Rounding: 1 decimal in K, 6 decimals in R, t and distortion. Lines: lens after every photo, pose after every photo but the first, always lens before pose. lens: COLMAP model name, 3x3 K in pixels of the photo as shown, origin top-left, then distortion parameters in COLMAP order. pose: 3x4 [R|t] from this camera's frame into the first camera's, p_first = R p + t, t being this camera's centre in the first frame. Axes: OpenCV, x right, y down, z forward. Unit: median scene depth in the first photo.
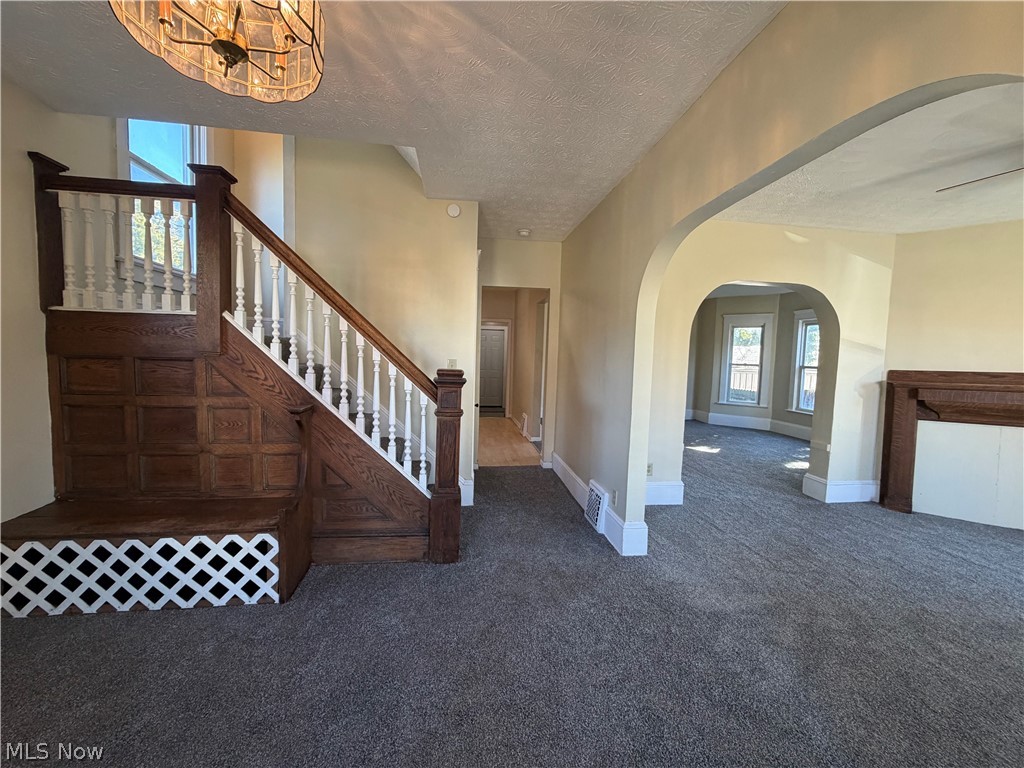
lens RADIAL K [[408.2, 0, 510.9], [0, 408.2, 383.9], [0, 0, 1]] dist [0.000511, -0.000042]
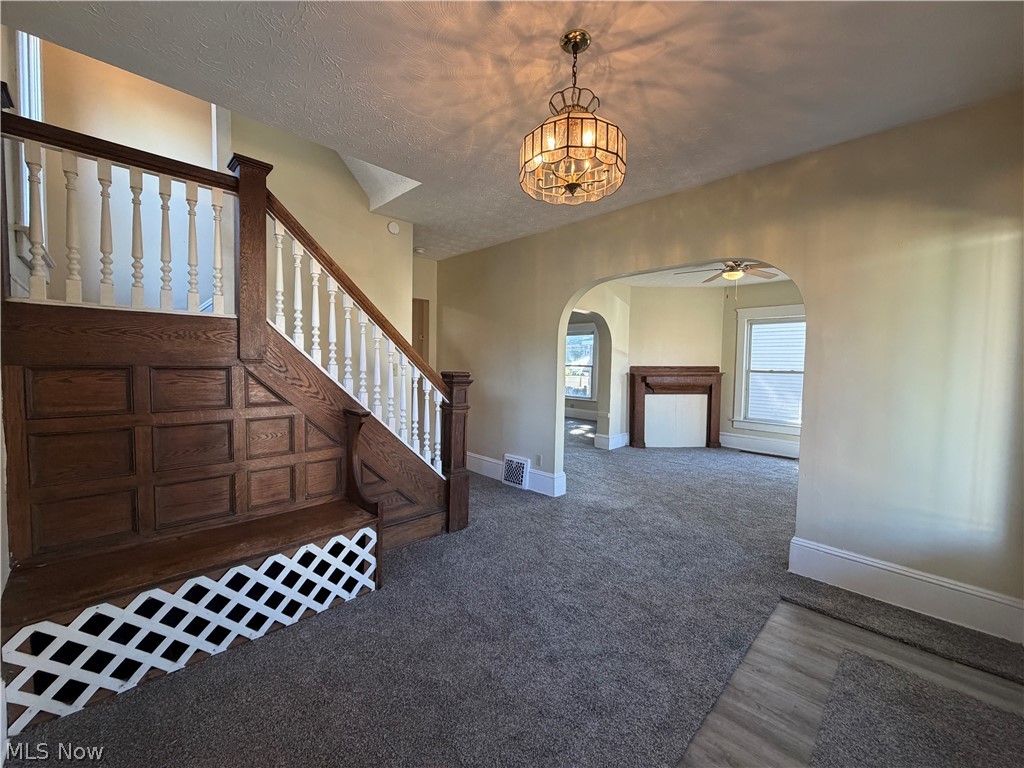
lens RADIAL K [[408.2, 0, 513.6], [0, 408.2, 382.8], [0, 0, 1]] dist [0.000511, -0.000042]
pose [[0.796907, -0.043311, 0.602547, -0.656996], [0.046880, 0.998853, 0.009795, -0.005026], [-0.602280, 0.020441, 0.798023, -0.071094]]
